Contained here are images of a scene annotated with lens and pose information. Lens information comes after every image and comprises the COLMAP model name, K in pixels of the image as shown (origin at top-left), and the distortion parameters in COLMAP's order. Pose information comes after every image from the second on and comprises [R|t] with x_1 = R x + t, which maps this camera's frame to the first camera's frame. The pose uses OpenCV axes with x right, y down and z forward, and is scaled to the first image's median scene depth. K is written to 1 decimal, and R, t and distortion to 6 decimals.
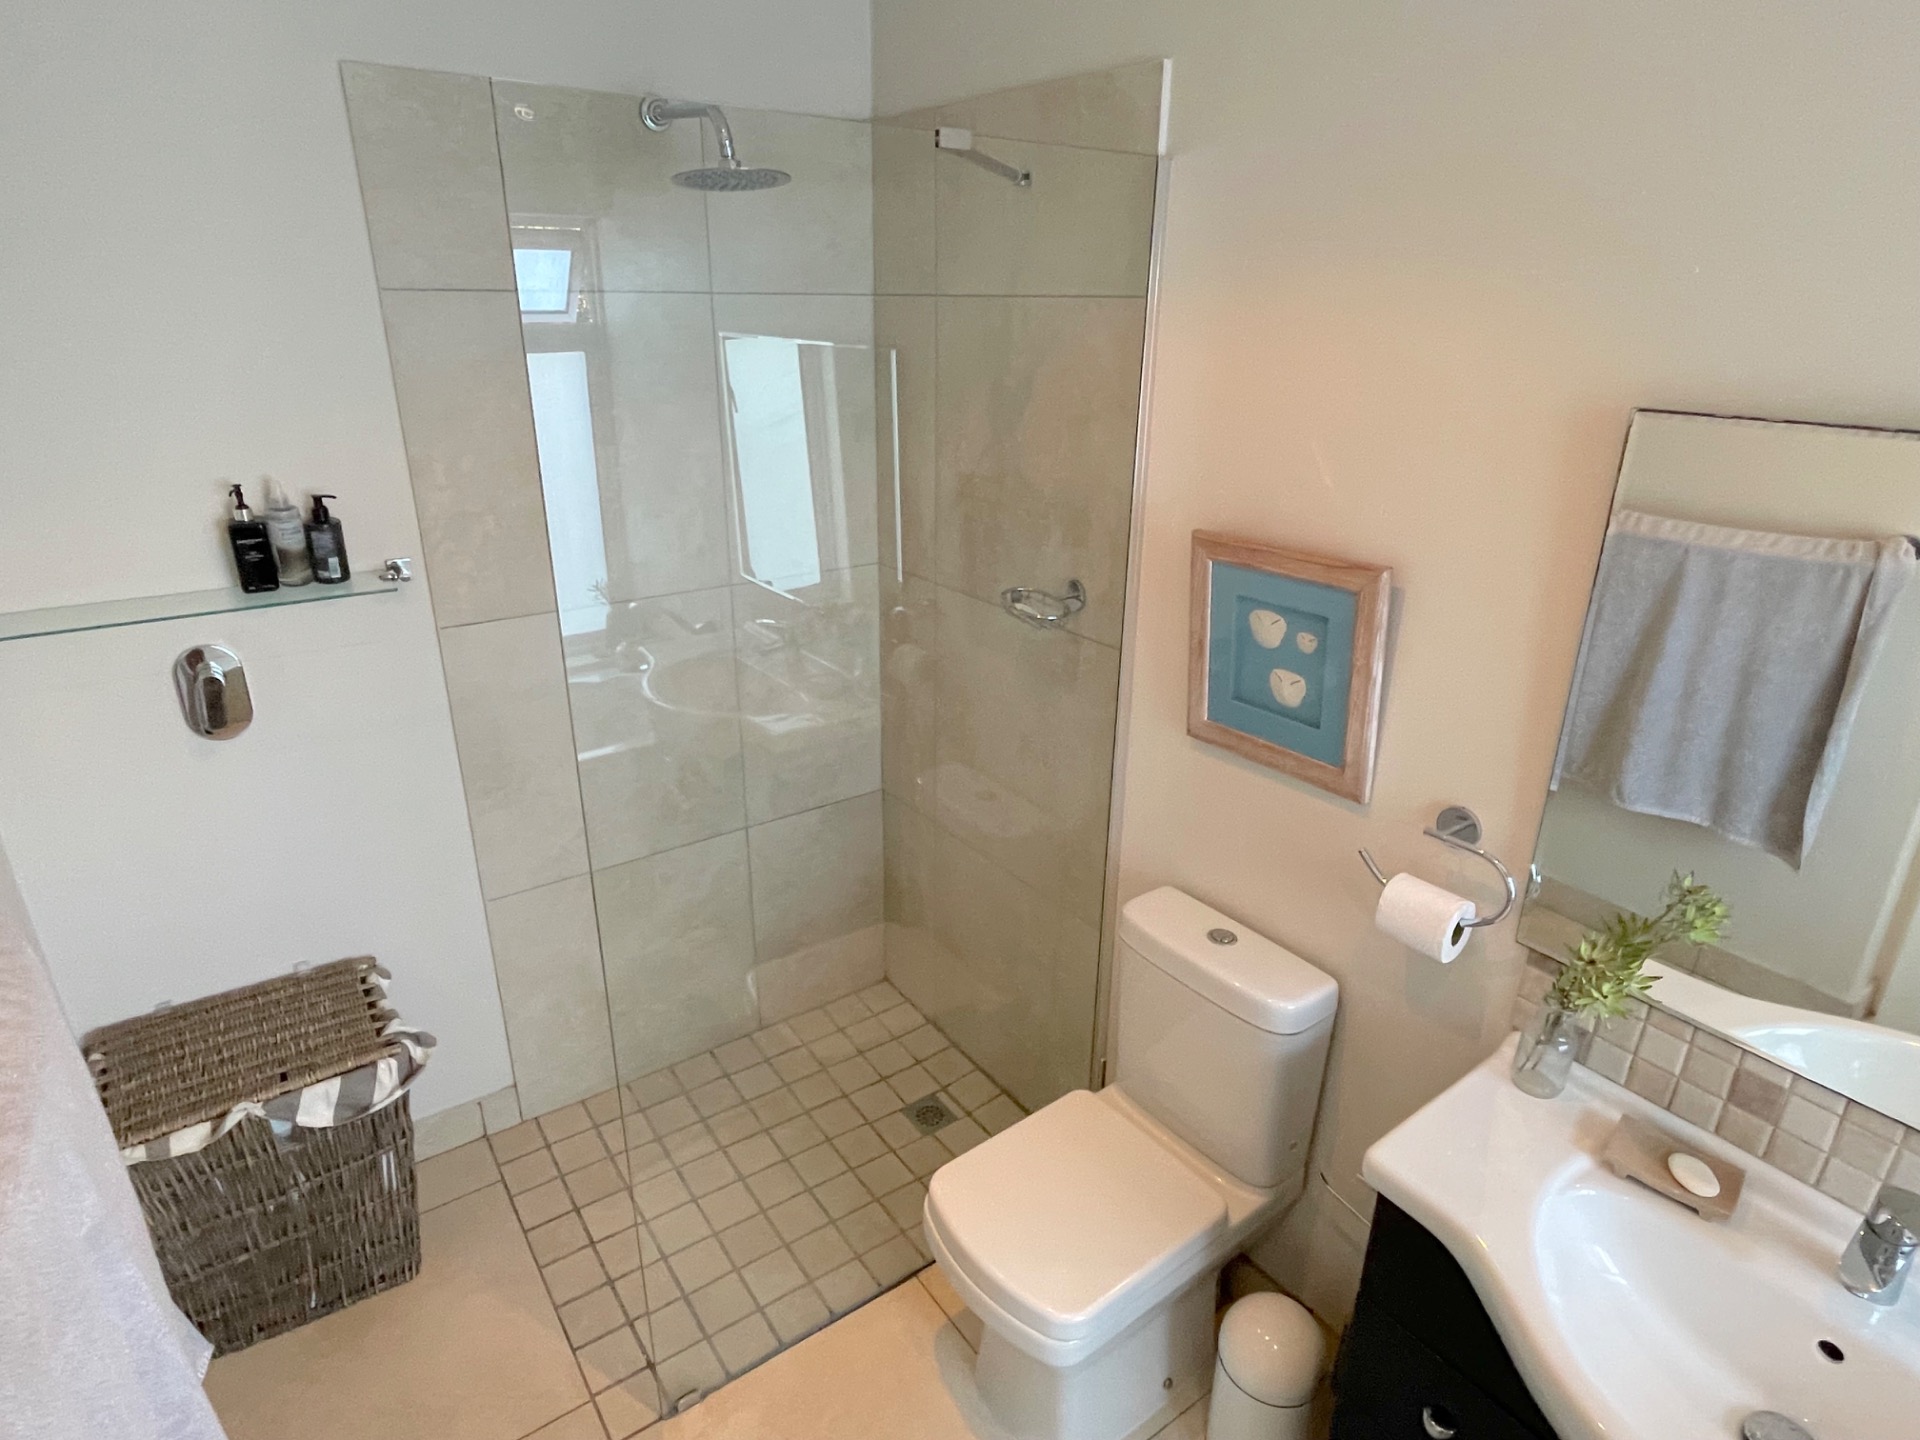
lens RADIAL K [[1073.1, 0, 964.4], [0, 1073.1, 713.0], [0, 0, 1]] dist [-0.000946, -0.001299]
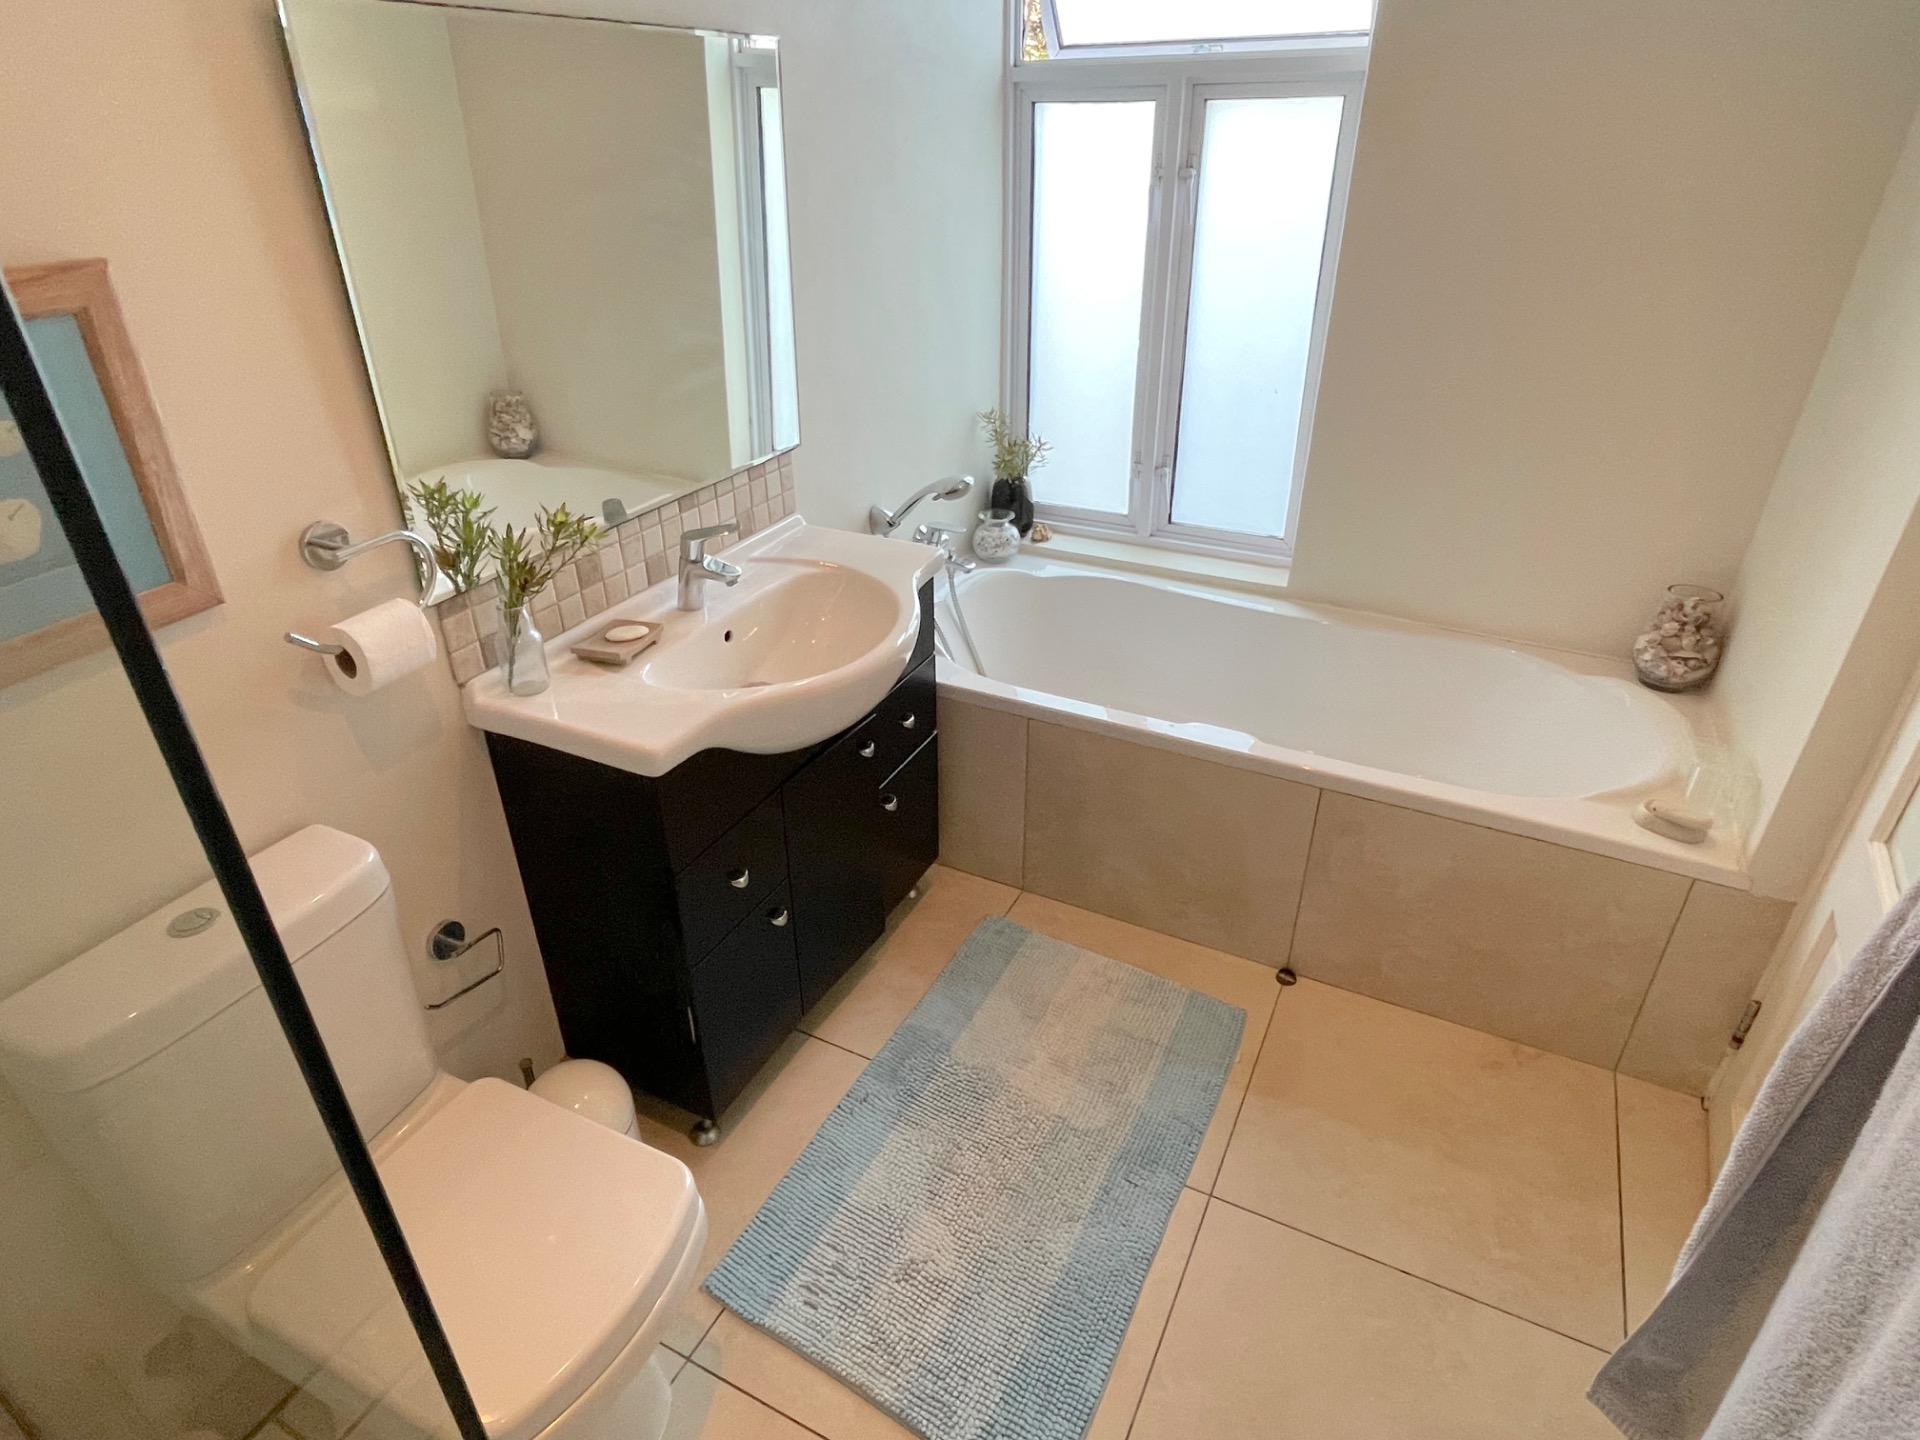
lens RADIAL K [[1073.1, 0, 960.0], [0, 1073.1, 729.3], [0, 0, 1]] dist [-0.000946, -0.001299]
pose [[-0.487755, -0.435984, 0.756316, -0.523289], [0.306751, 0.725519, 0.616057, -0.167105], [-0.817312, 0.532486, -0.220136, 0.844135]]
